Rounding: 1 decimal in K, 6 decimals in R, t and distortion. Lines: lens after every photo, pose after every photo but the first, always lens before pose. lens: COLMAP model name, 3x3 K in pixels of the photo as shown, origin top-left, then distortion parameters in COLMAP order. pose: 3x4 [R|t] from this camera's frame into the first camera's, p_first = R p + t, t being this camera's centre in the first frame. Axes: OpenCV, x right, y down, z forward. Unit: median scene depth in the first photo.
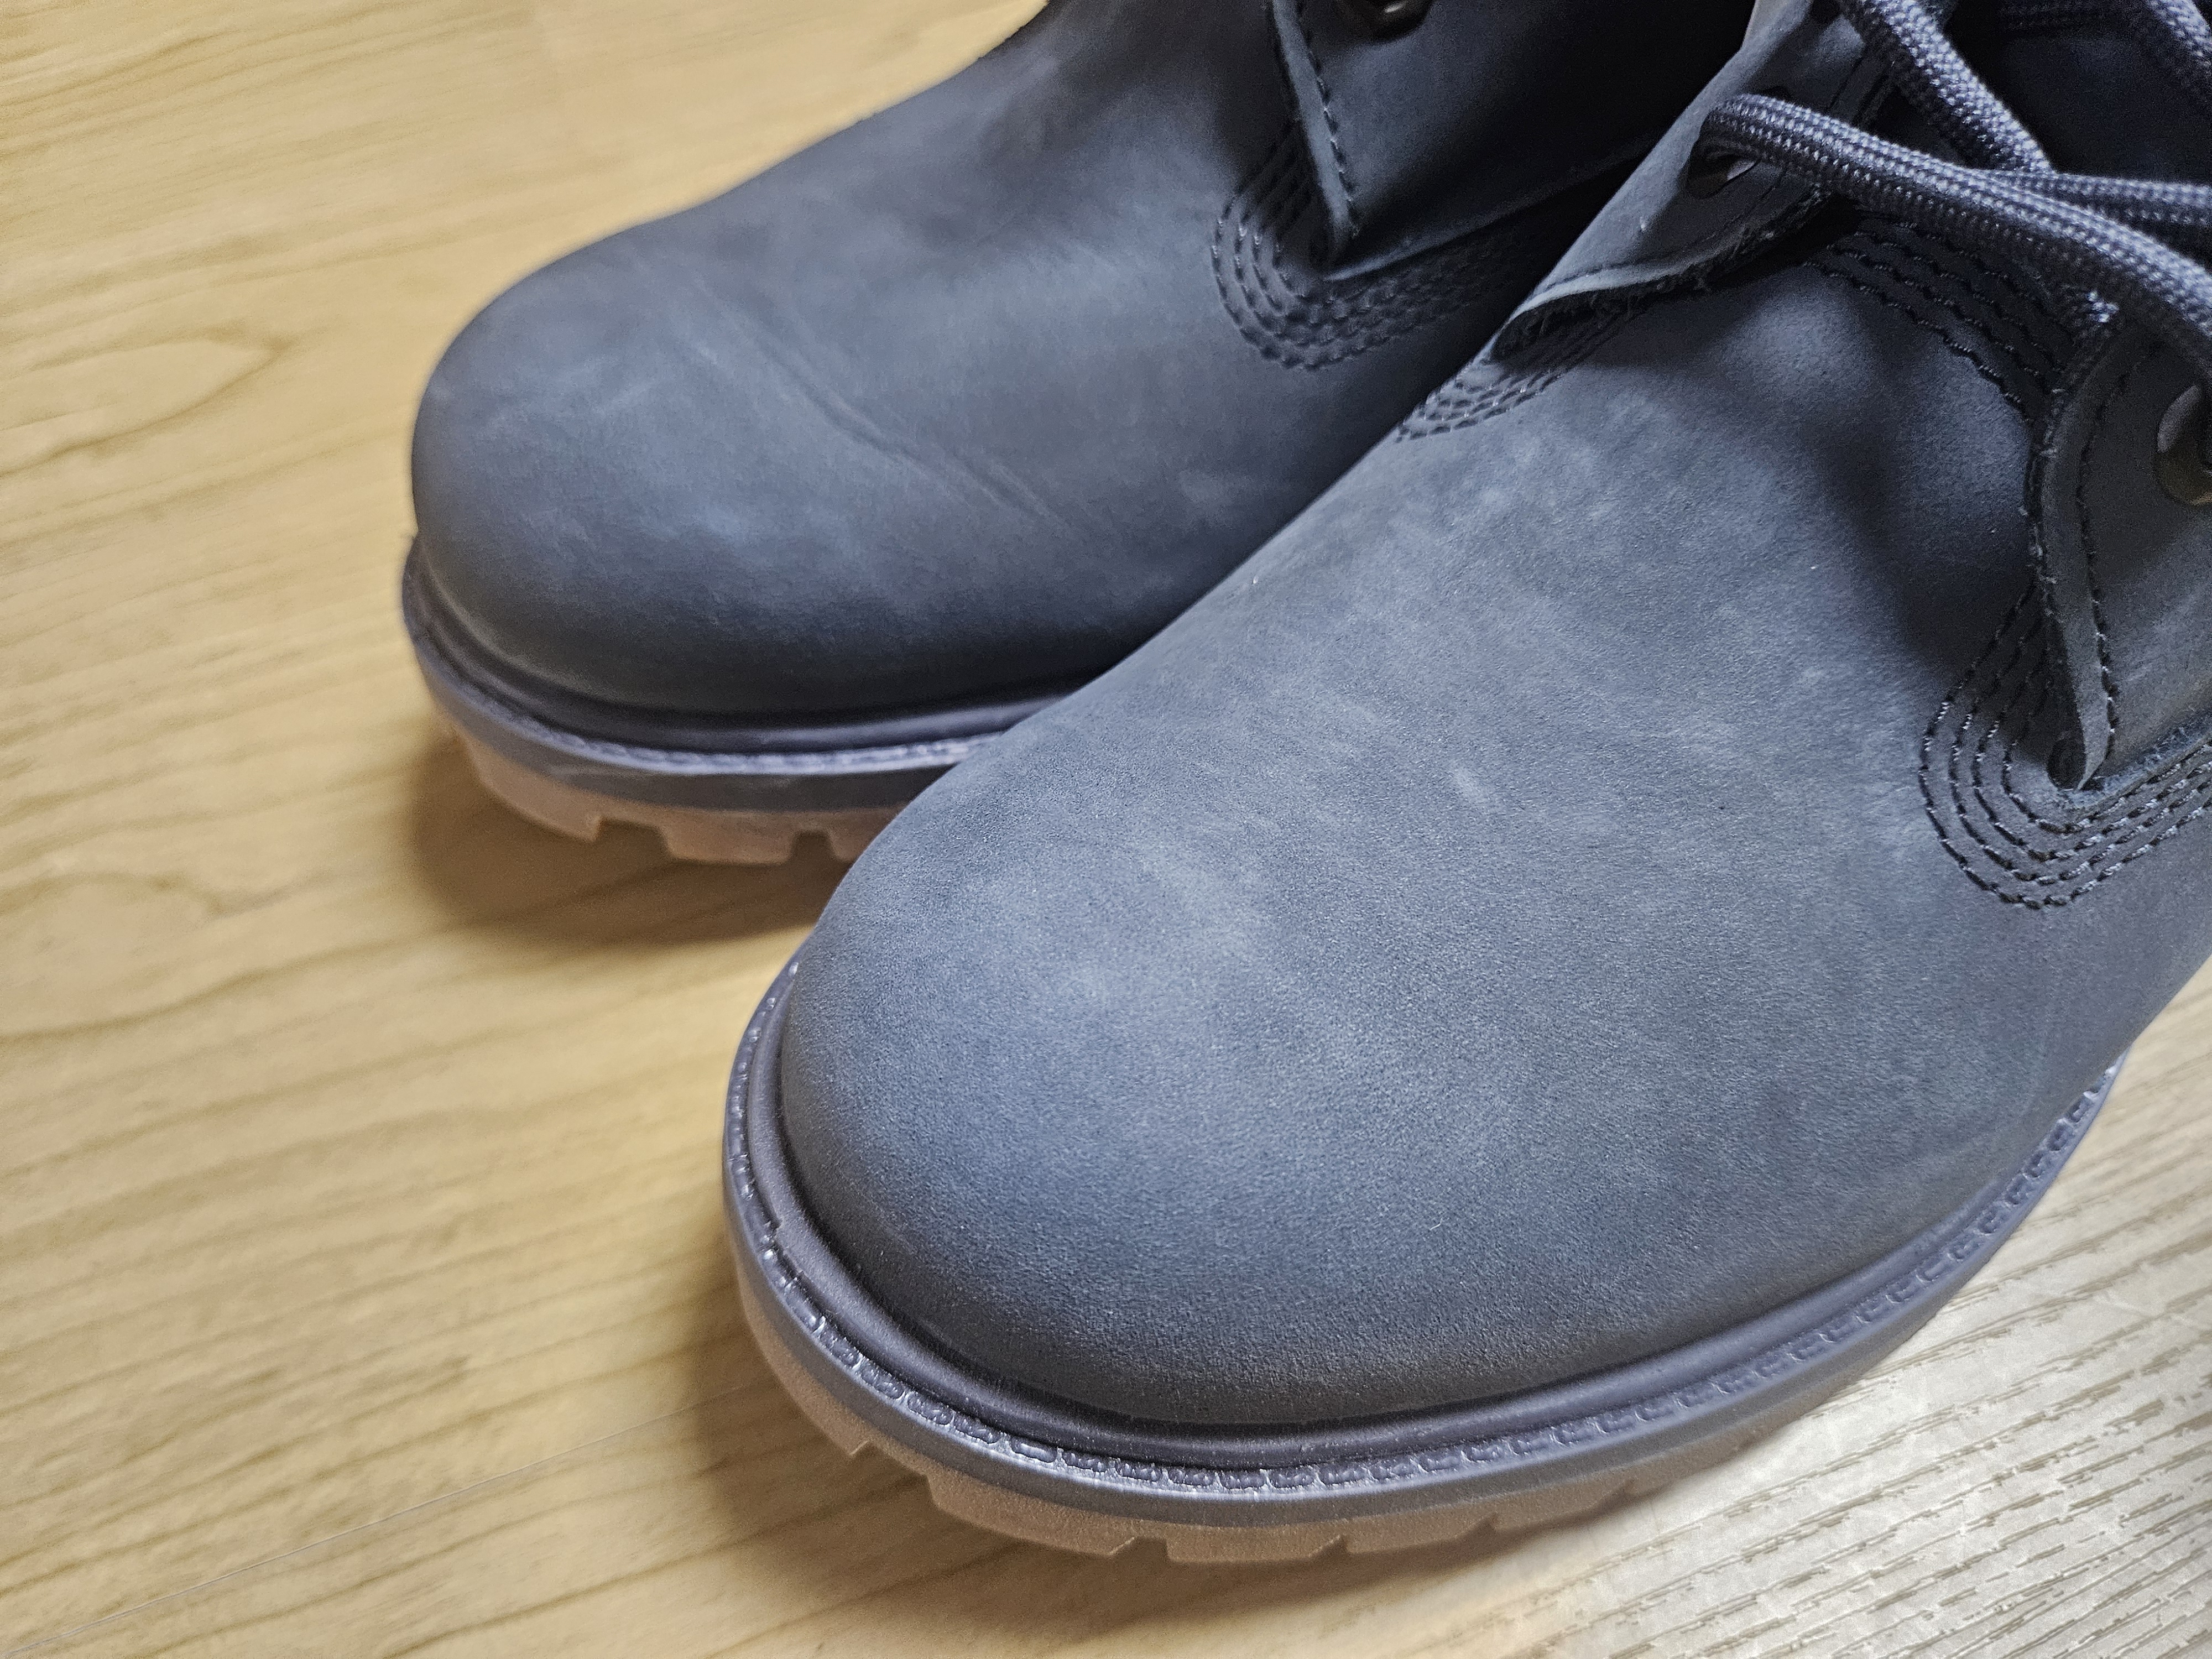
lens RADIAL K [[1526.7, 0, 1091.3], [0, 1526.7, 825.0], [0, 0, 1]] dist [0.022804, -0.041509]
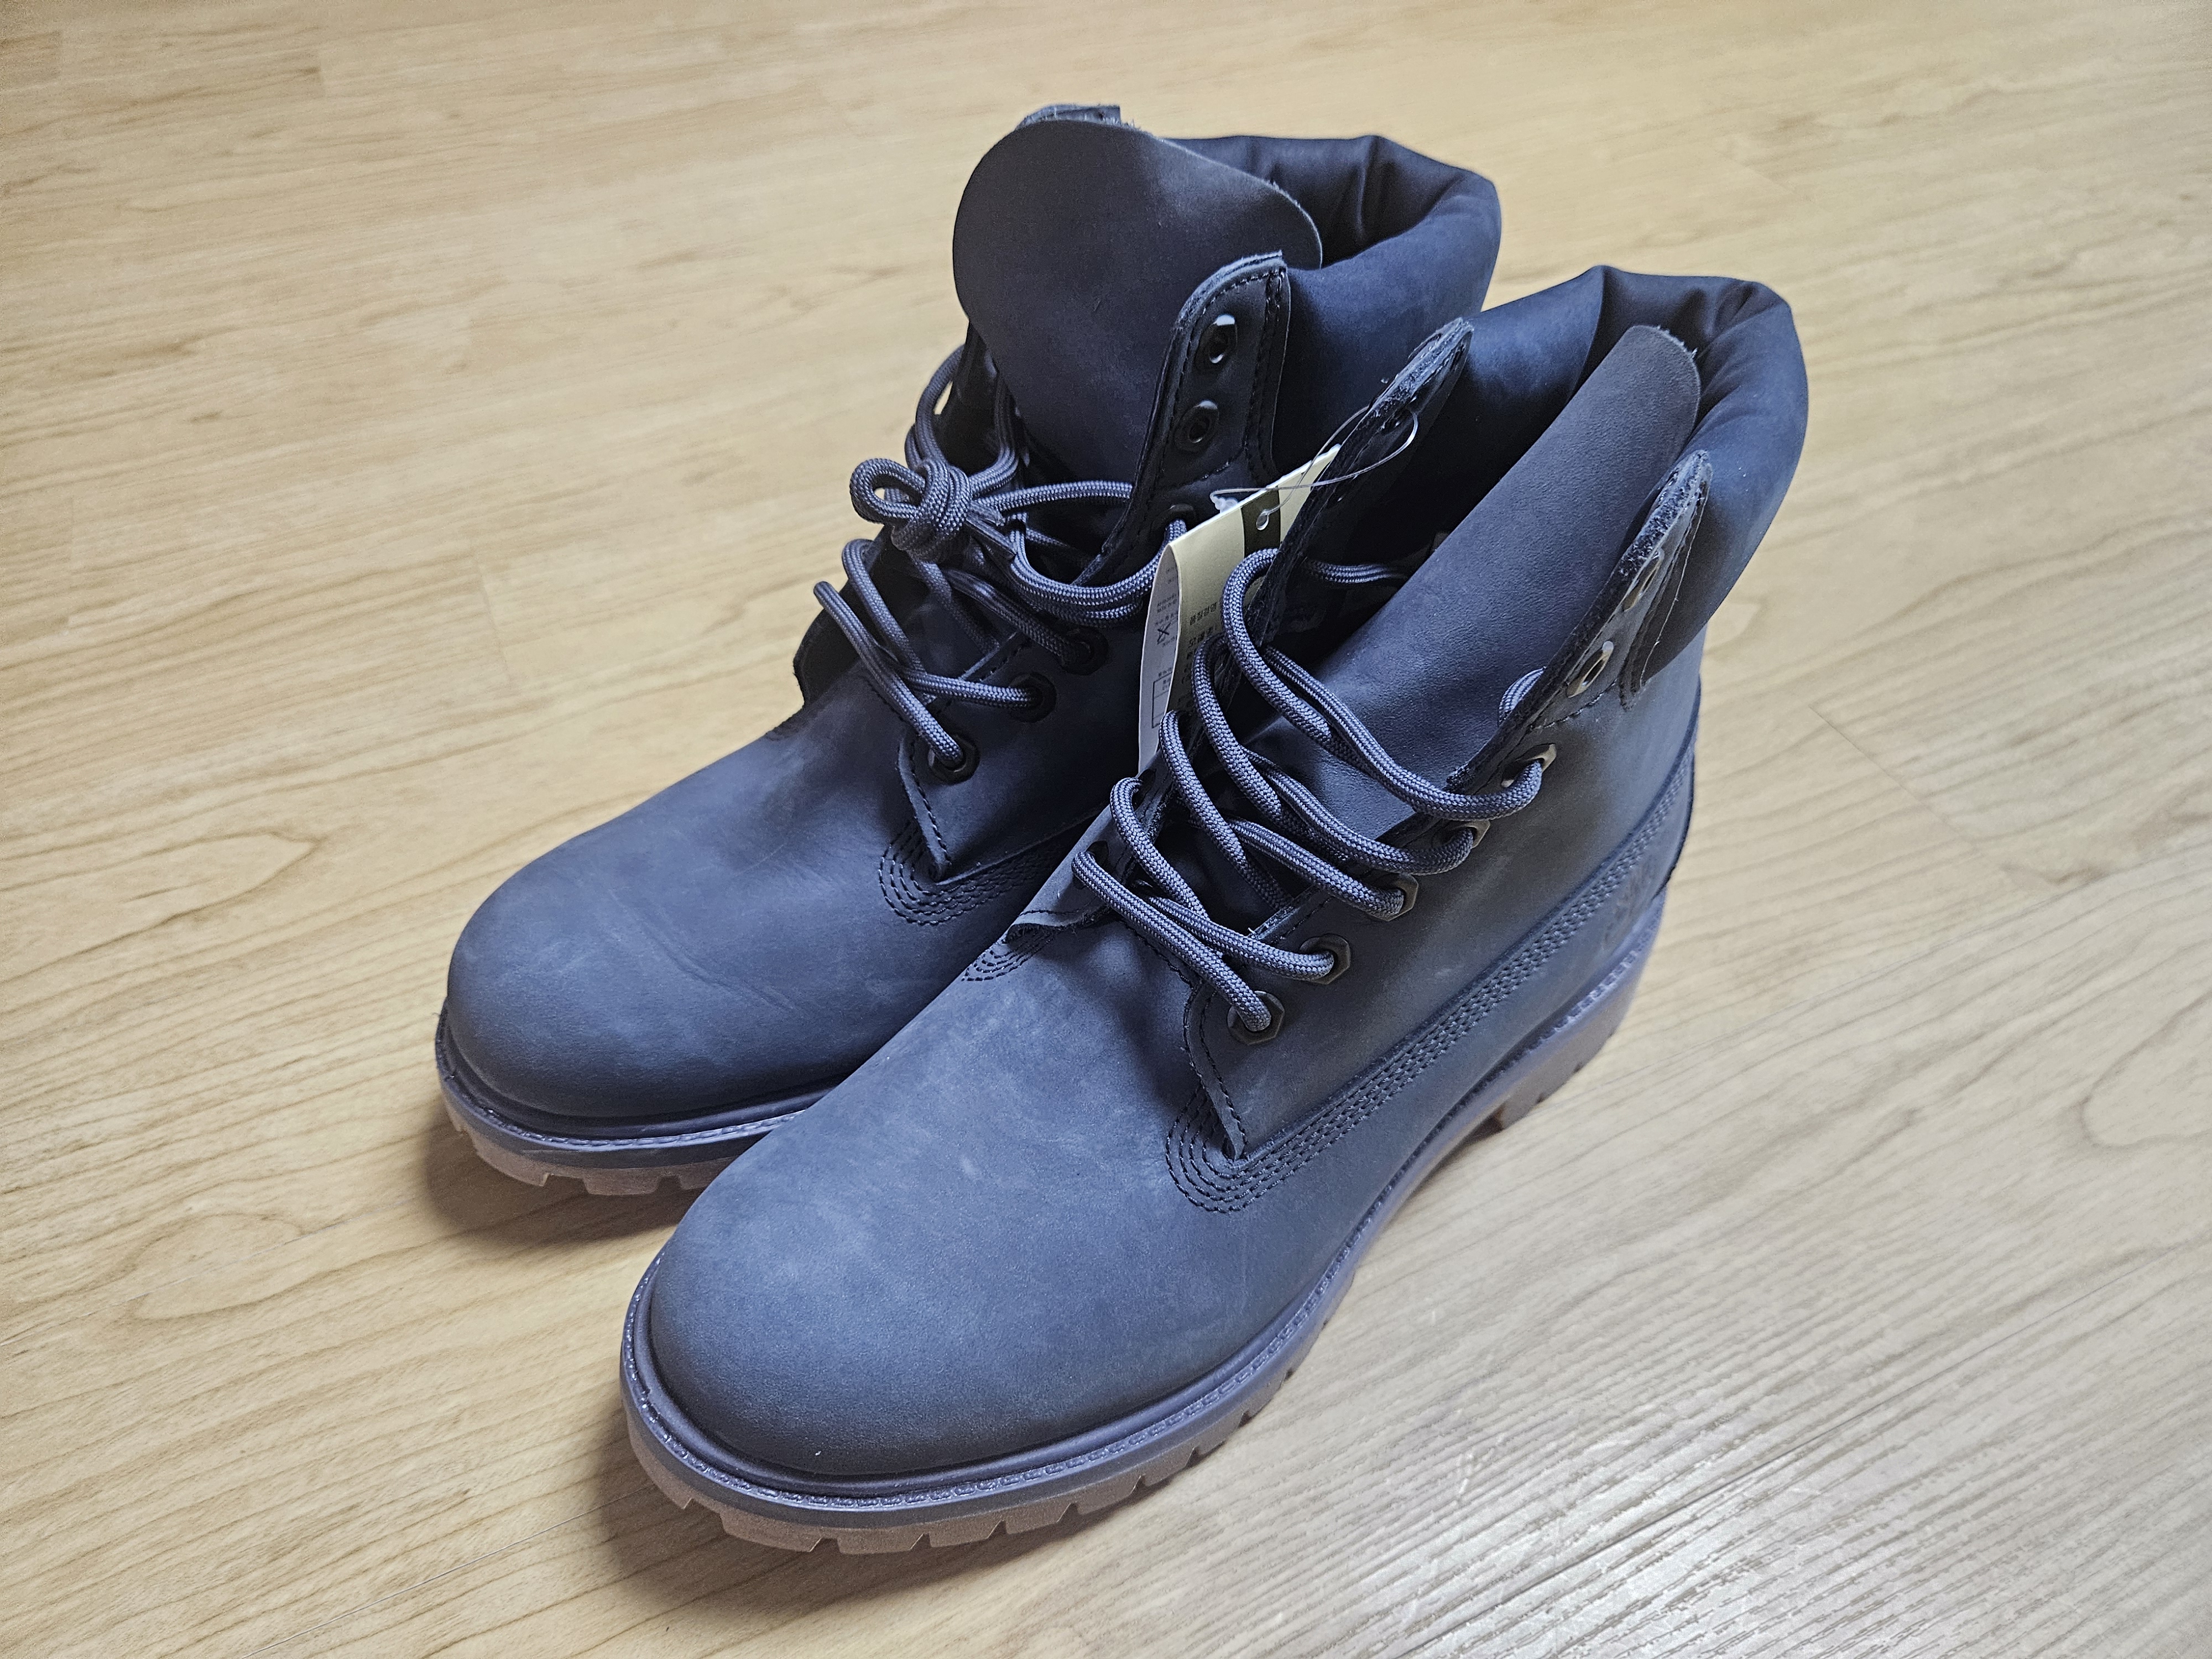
lens RADIAL K [[1486.3, 0, 1088.7], [0, 1486.3, 826.3], [0, 0, 1]] dist [0.033846, -0.040634]
pose [[0.995628, -0.018992, 0.091460, 0.218842], [0.031806, 0.989533, -0.140761, -0.195333], [-0.087829, 0.143055, 0.985810, -1.161088]]
